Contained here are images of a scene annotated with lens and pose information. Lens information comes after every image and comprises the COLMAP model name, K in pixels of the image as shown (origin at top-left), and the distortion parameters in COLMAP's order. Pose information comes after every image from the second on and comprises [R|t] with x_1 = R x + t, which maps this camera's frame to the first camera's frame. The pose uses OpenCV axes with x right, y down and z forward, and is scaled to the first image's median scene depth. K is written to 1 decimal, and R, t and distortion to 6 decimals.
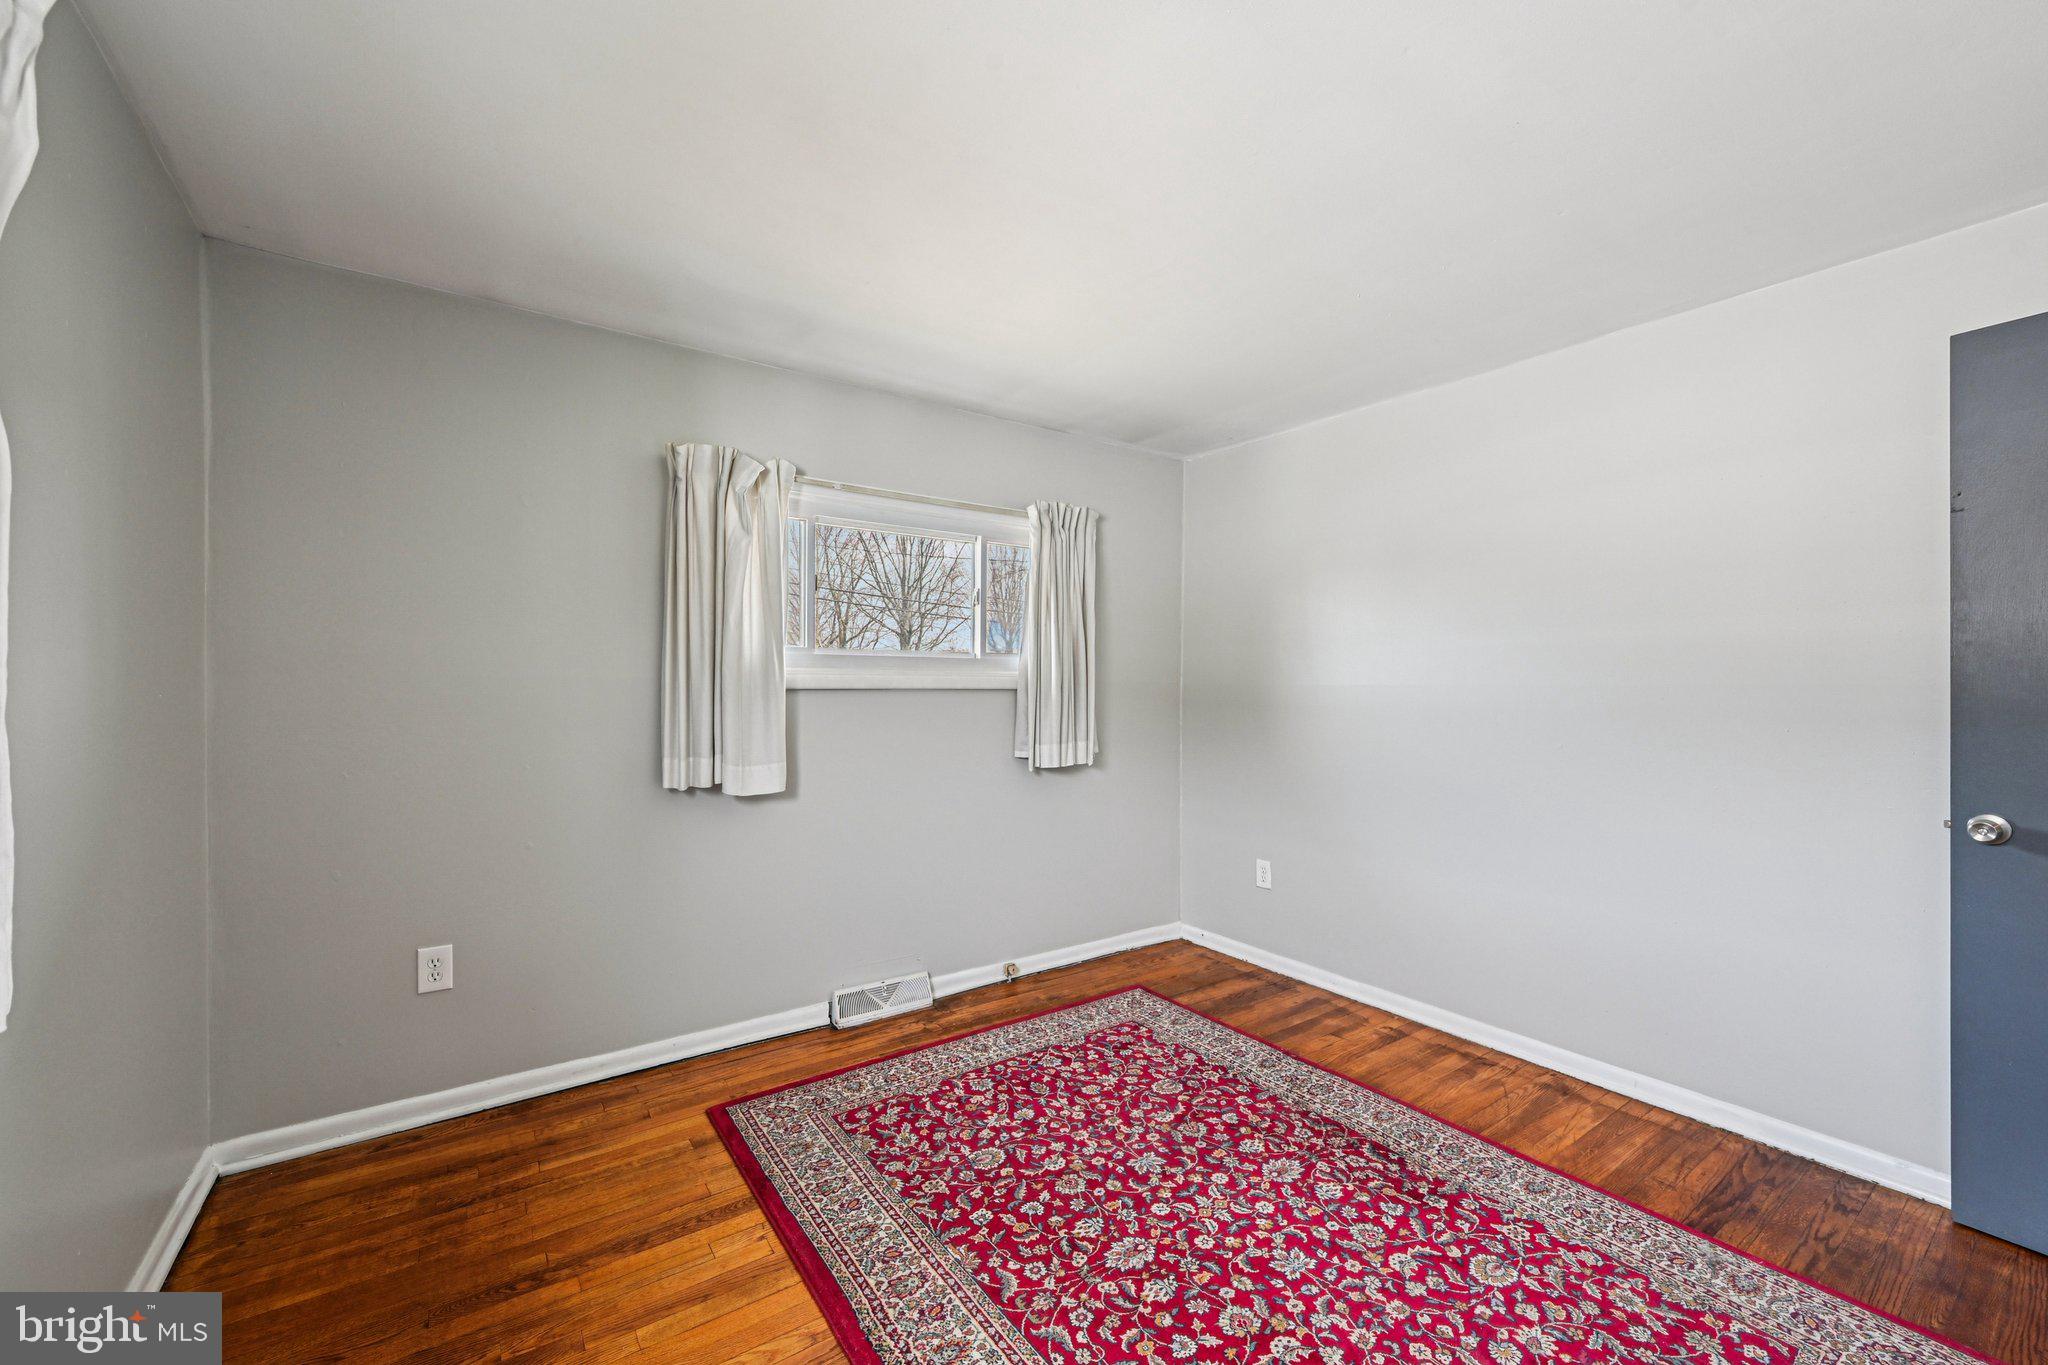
lens RADIAL K [[810.9, 0, 1021.9], [0, 810.9, 694.5], [0, 0, 1]] dist [-0.001802, 0.000031]
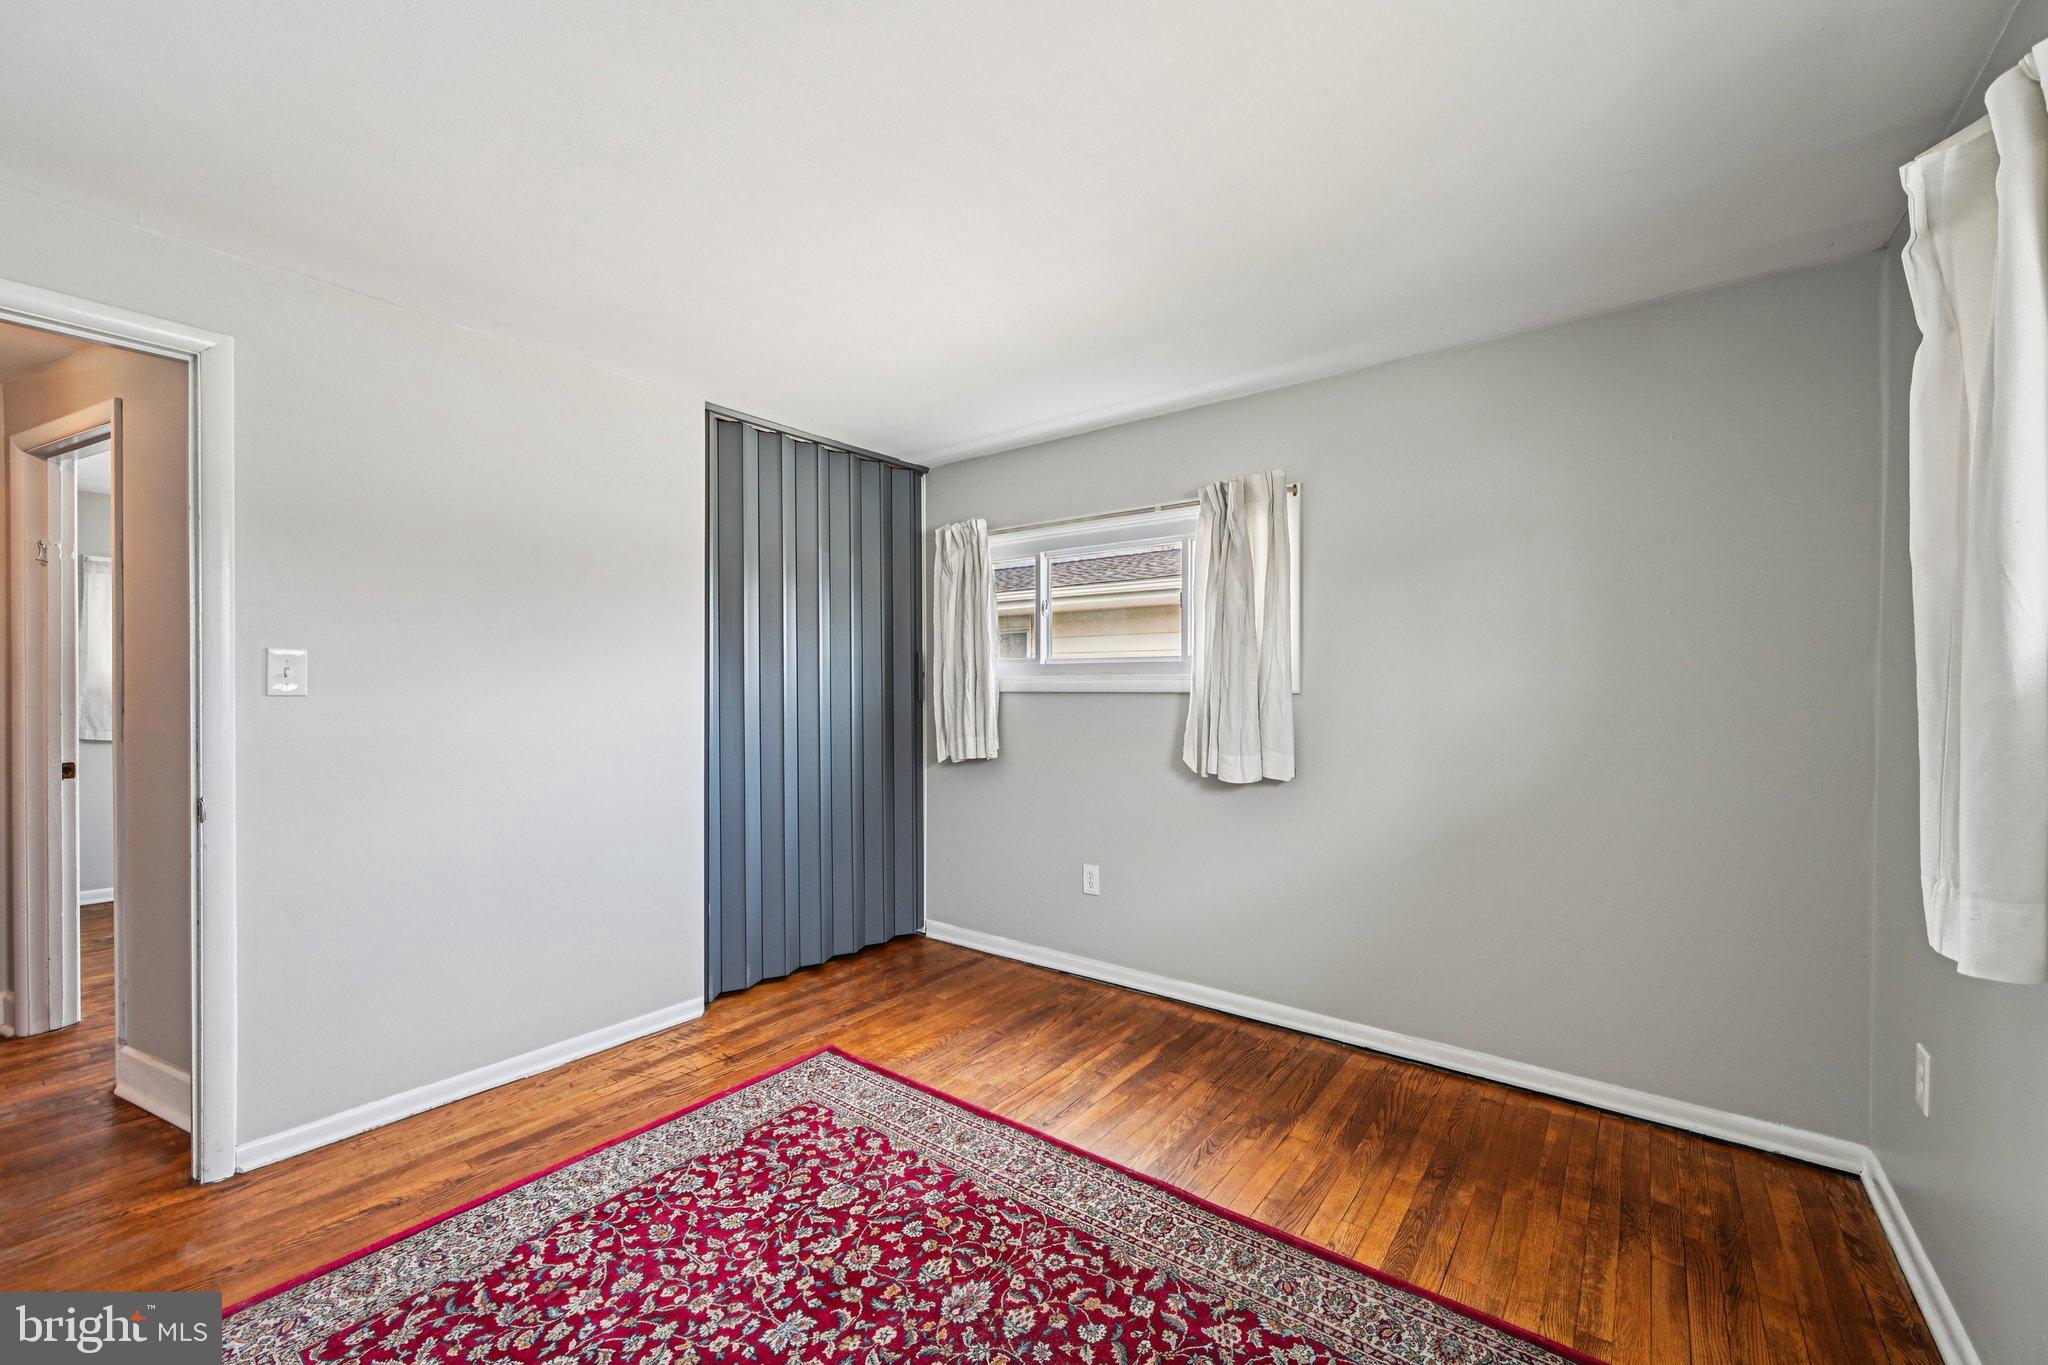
lens RADIAL K [[810.9, 0, 1027.5], [0, 810.9, 694.0], [0, 0, 1]] dist [-0.001802, 0.000031]
pose [[-0.952456, -0.001589, -0.304670, 0.333618], [-0.004719, 0.999943, 0.009539, -0.012149], [0.304638, 0.010523, -0.952410, 1.801124]]
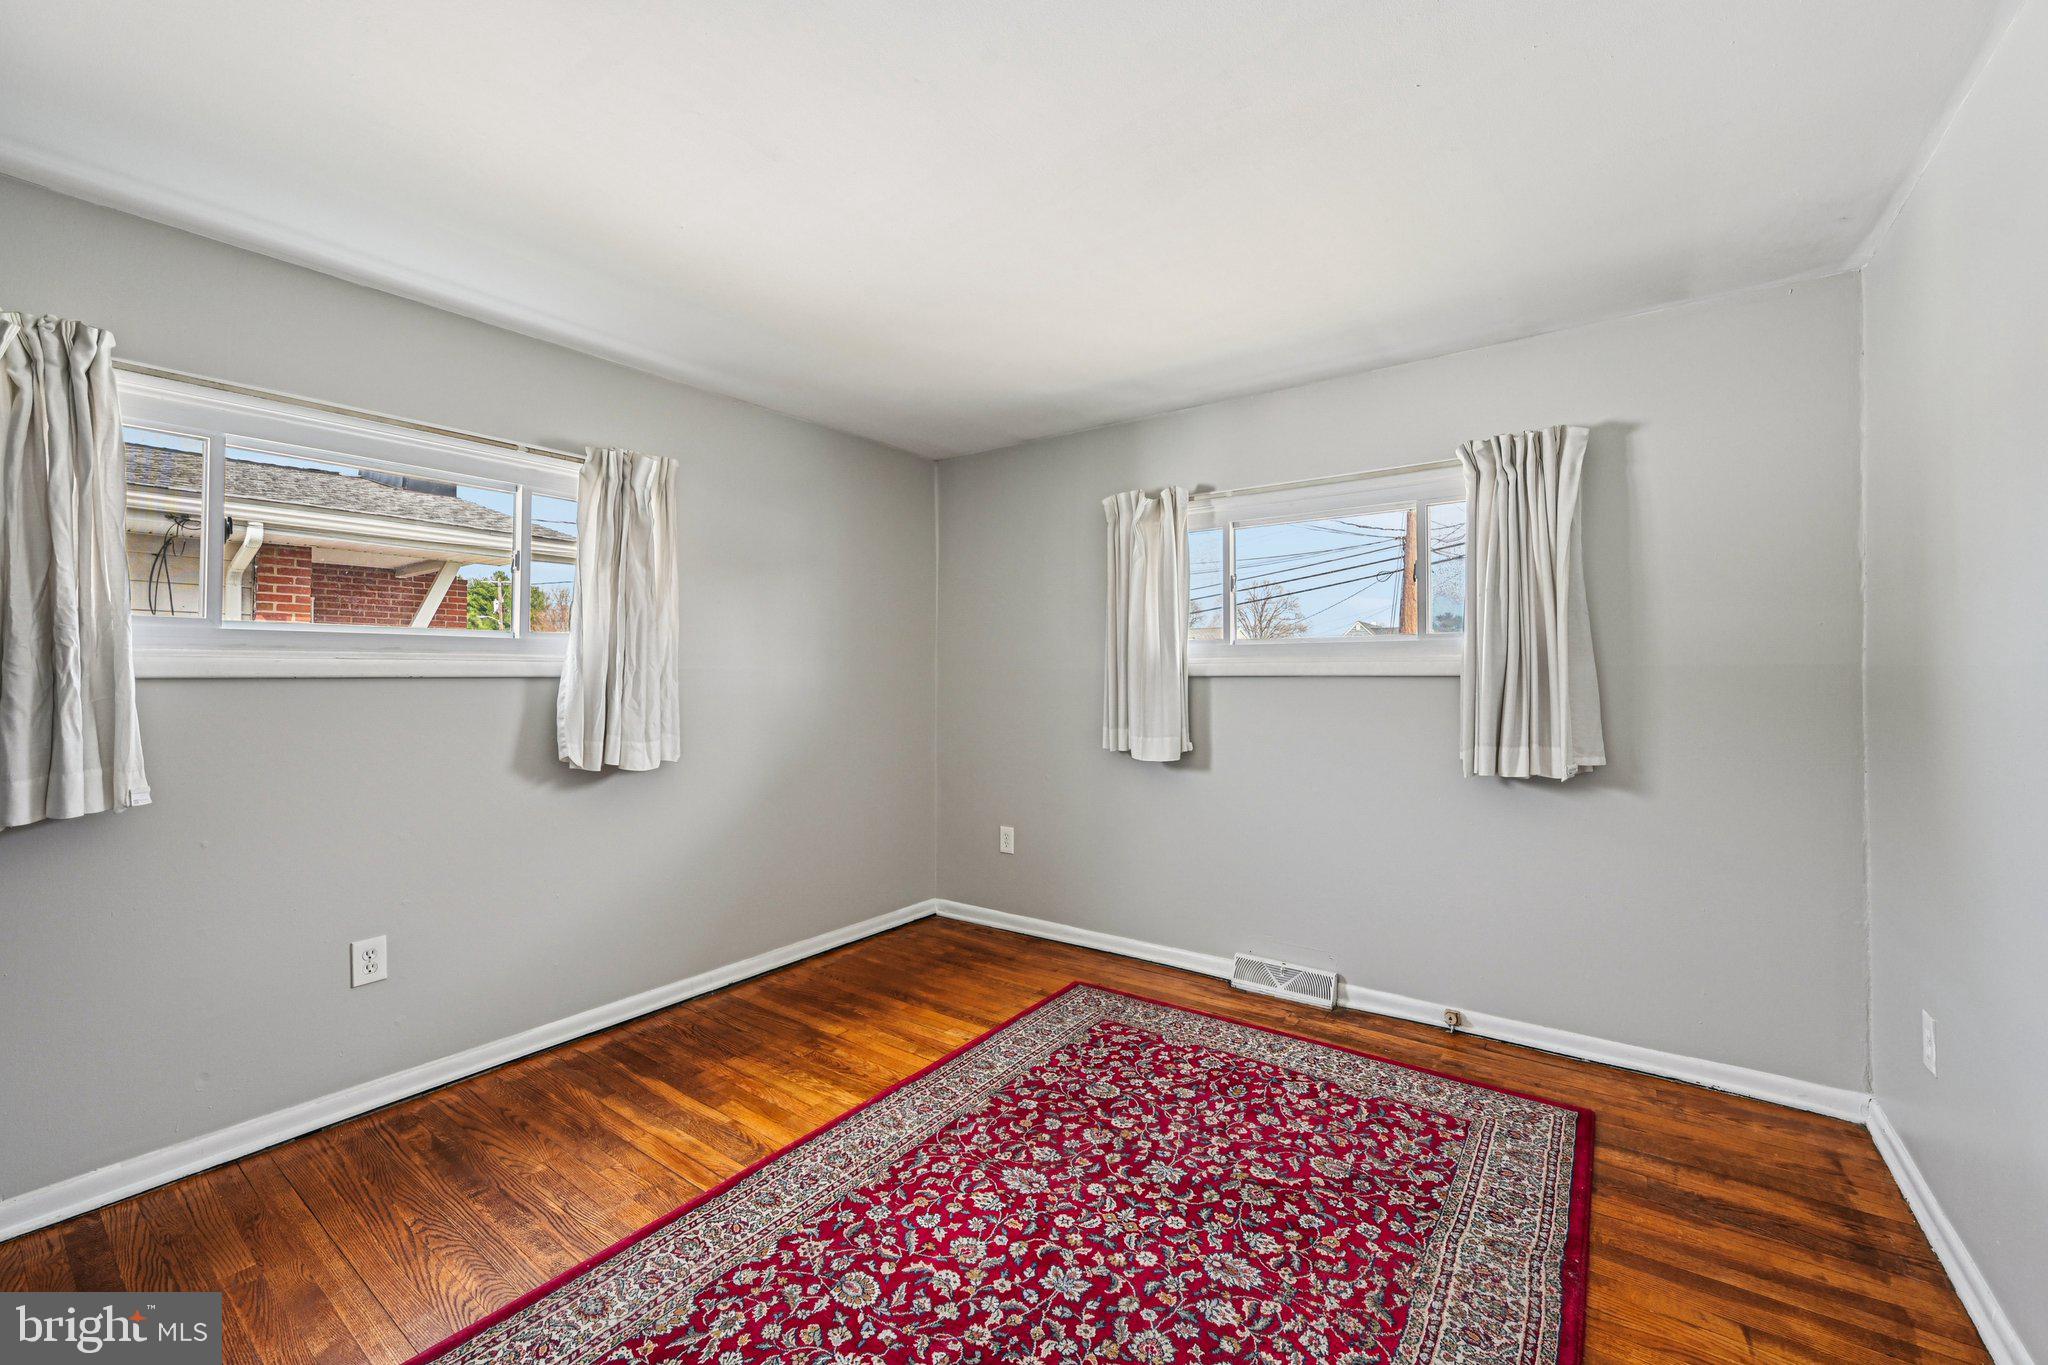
lens RADIAL K [[810.9, 0, 1041.1], [0, 810.9, 666.5], [0, 0, 1]] dist [-0.001802, 0.000031]
pose [[0.338473, -0.012970, -0.940887, 1.144552], [-0.005189, 0.999864, -0.015650, -0.002563], [0.940962, 0.010180, 0.338360, 0.604069]]
